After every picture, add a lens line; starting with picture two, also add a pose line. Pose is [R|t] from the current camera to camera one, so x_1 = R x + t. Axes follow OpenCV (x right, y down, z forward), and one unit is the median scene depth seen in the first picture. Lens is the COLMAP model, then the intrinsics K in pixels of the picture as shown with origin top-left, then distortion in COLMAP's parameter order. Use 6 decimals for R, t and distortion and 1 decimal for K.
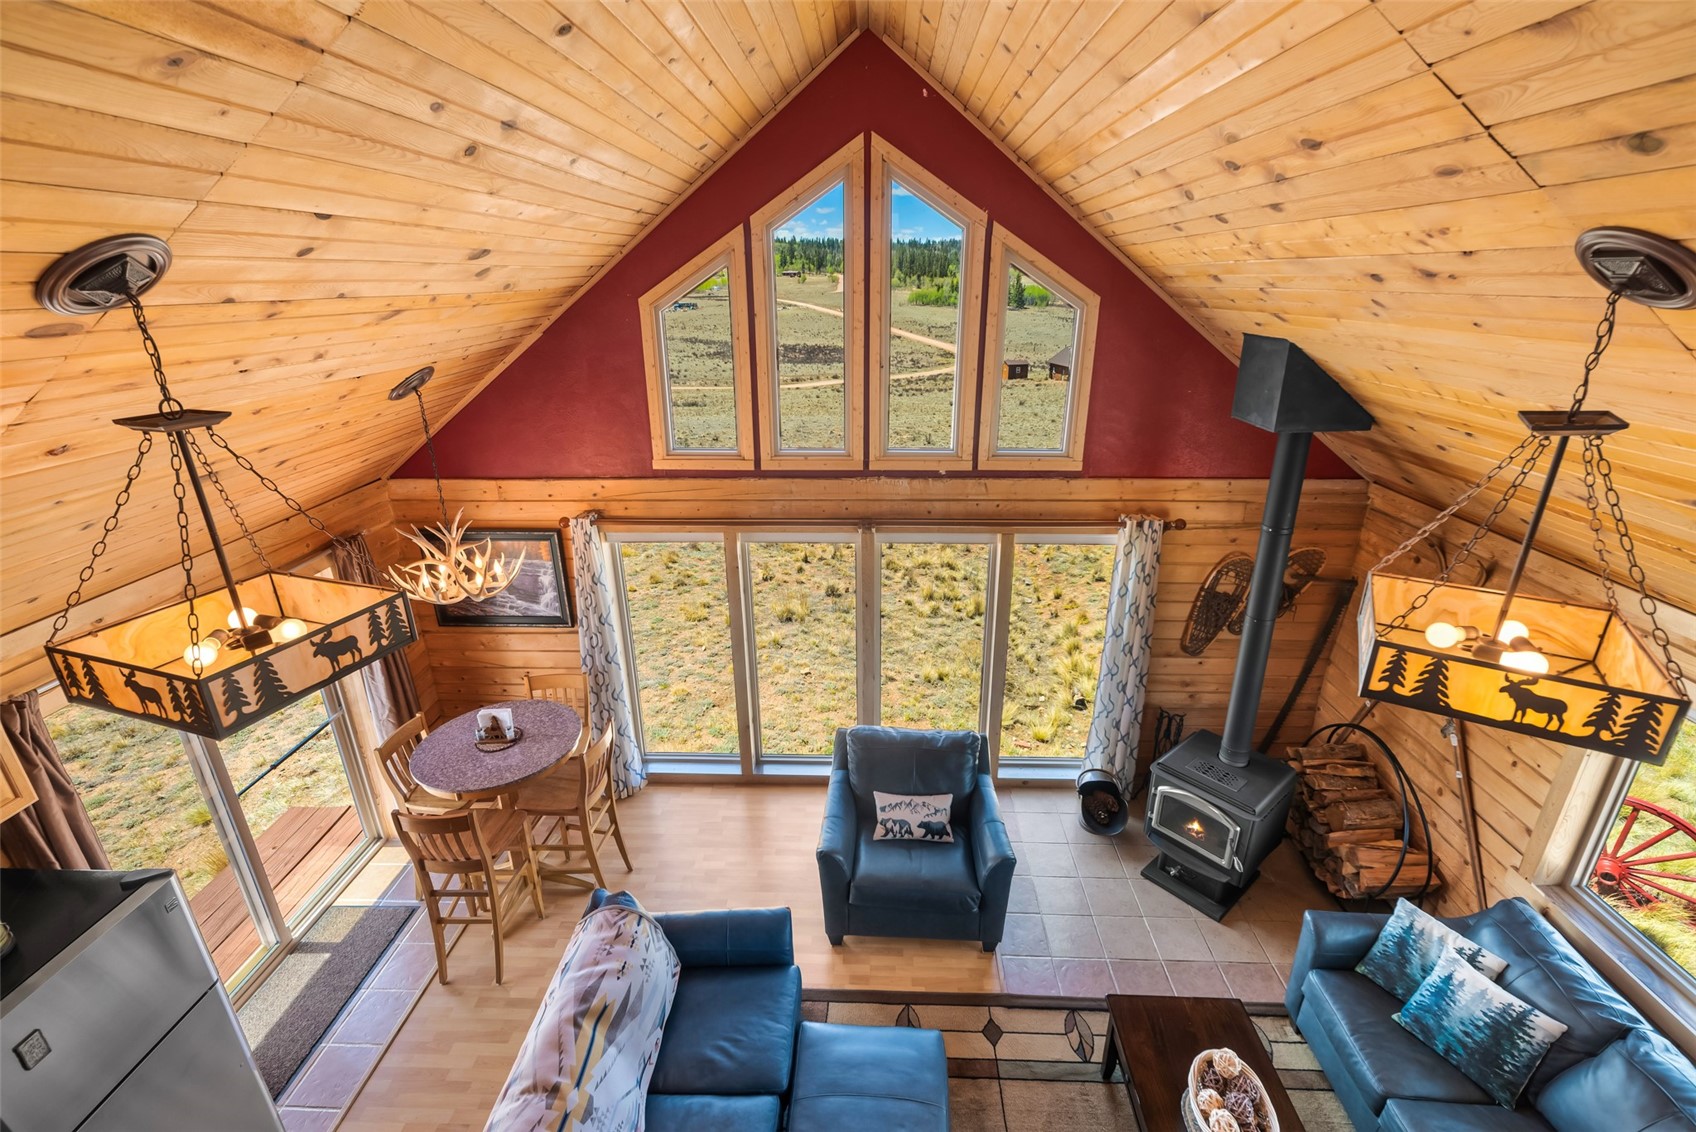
lens RADIAL K [[735.4, 0, 854.3], [0, 735.4, 576.4], [0, 0, 1]] dist [0.007927, 0.001182]
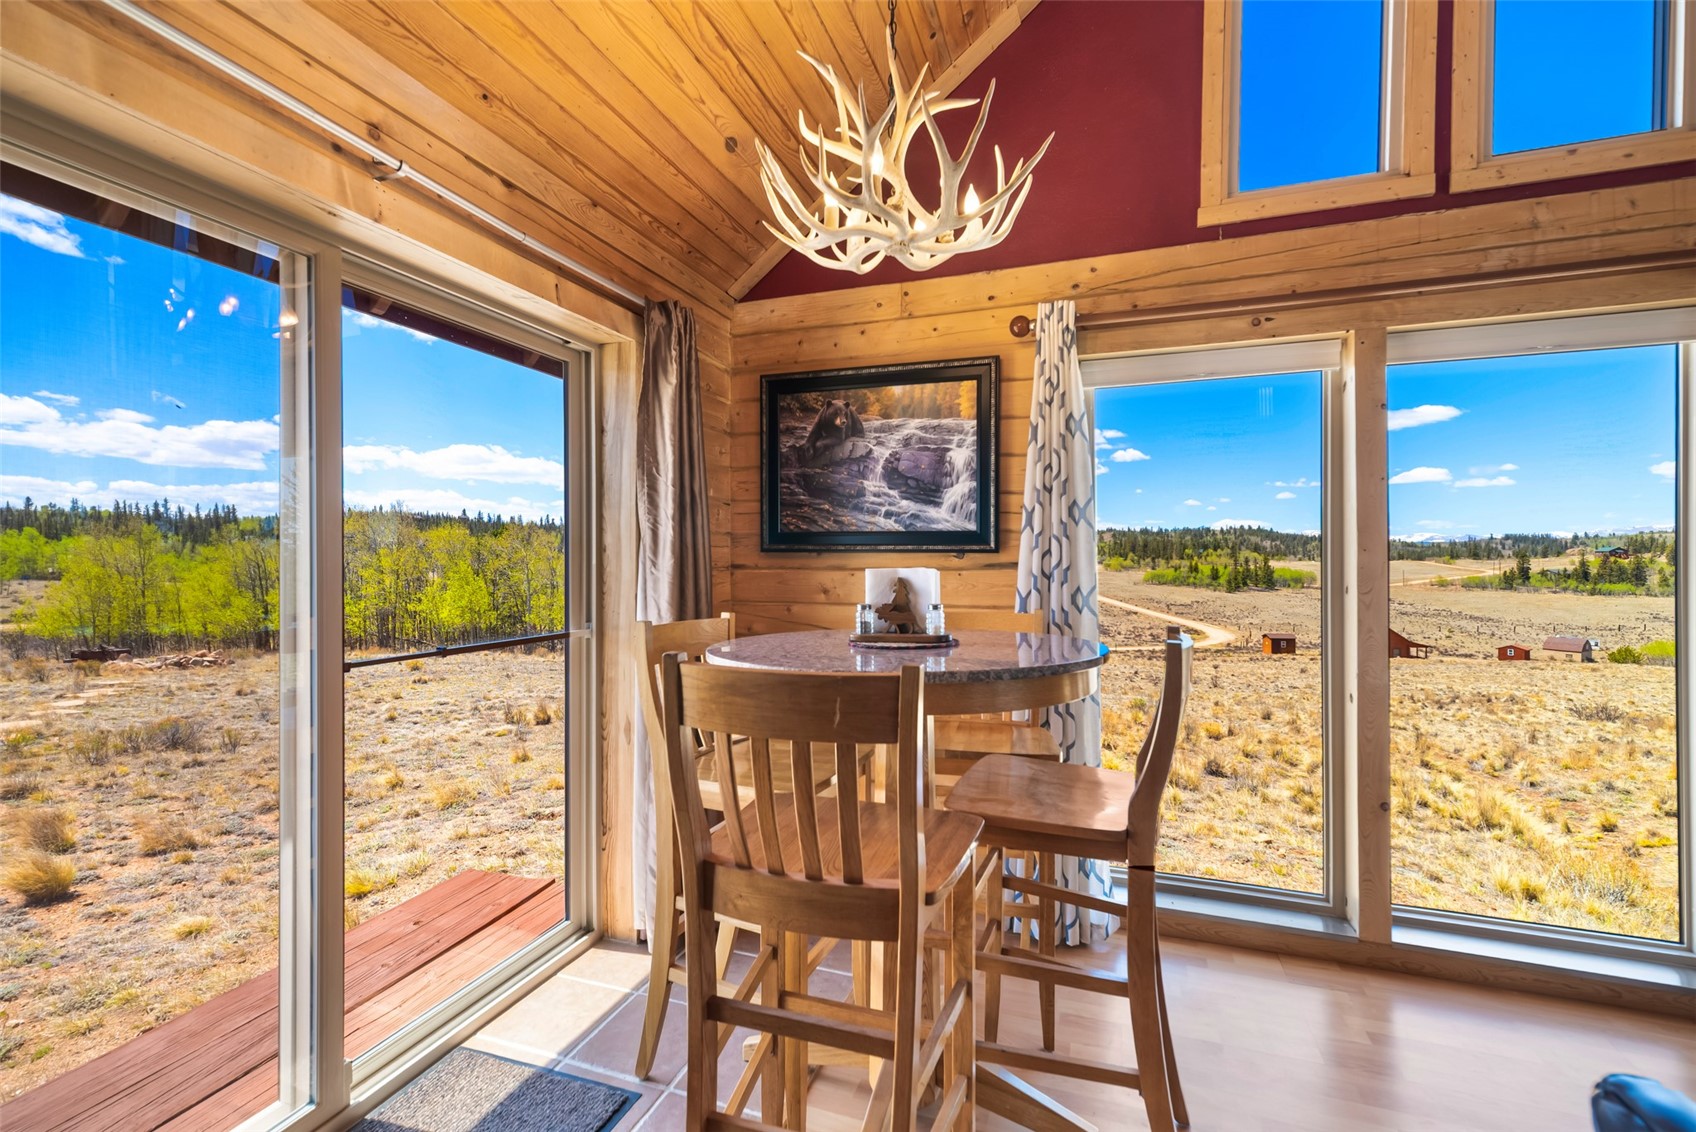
lens RADIAL K [[735.4, 0, 848.9], [0, 735.4, 560.5], [0, 0, 1]] dist [0.007927, 0.001182]
pose [[0.953195, 0.005746, -0.302302, -0.354415], [-0.119796, 0.925171, -0.360148, 0.298796], [0.277611, 0.379506, 0.882557, 0.563444]]
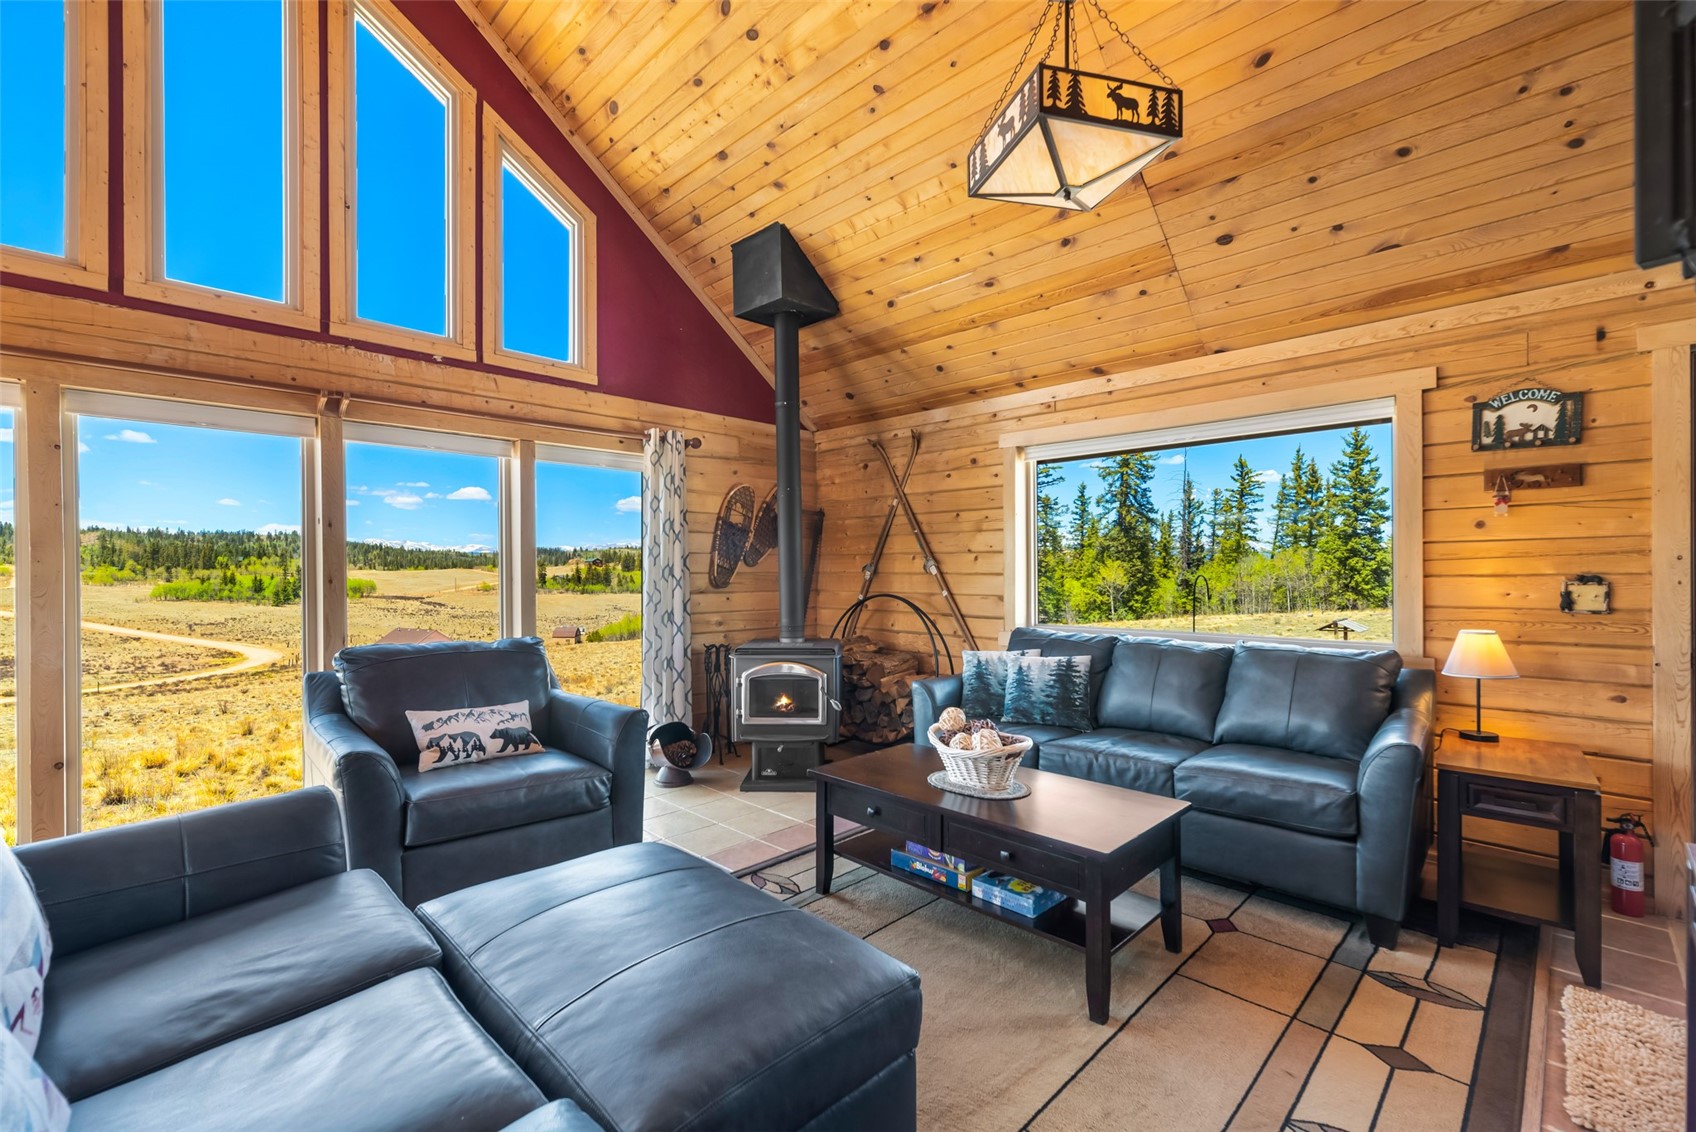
lens RADIAL K [[735.4, 0, 853.9], [0, 735.4, 569.9], [0, 0, 1]] dist [0.007927, 0.001182]
pose [[0.675283, 0.000131, 0.737559, -0.175379], [0.280086, 0.925045, -0.256601, 0.423341], [-0.682309, 0.379858, 0.624630, 0.257979]]
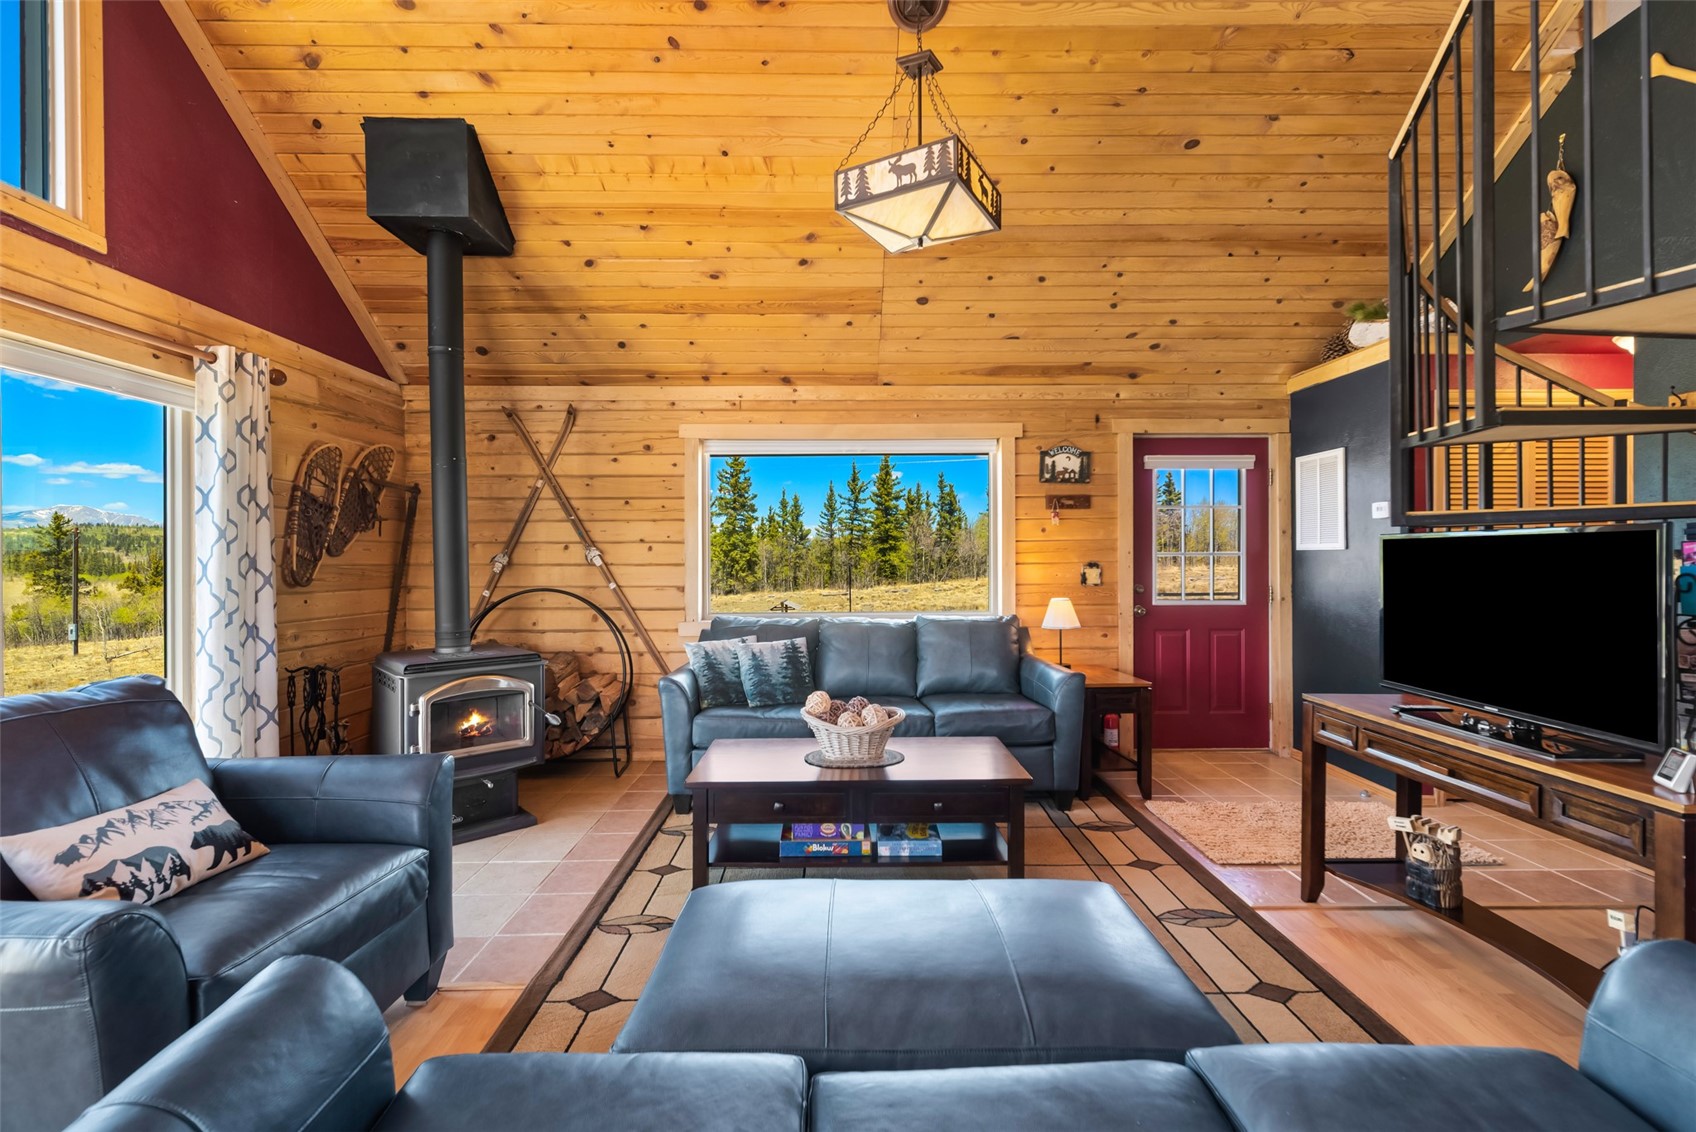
lens RADIAL K [[735.4, 0, 852.5], [0, 735.4, 560.8], [0, 0, 1]] dist [0.007927, 0.001182]
pose [[-0.049760, -0.000471, 0.998761, -0.305844], [0.381227, 0.924277, 0.019429, 0.294085], [-0.923142, 0.381721, -0.045813, 0.573481]]
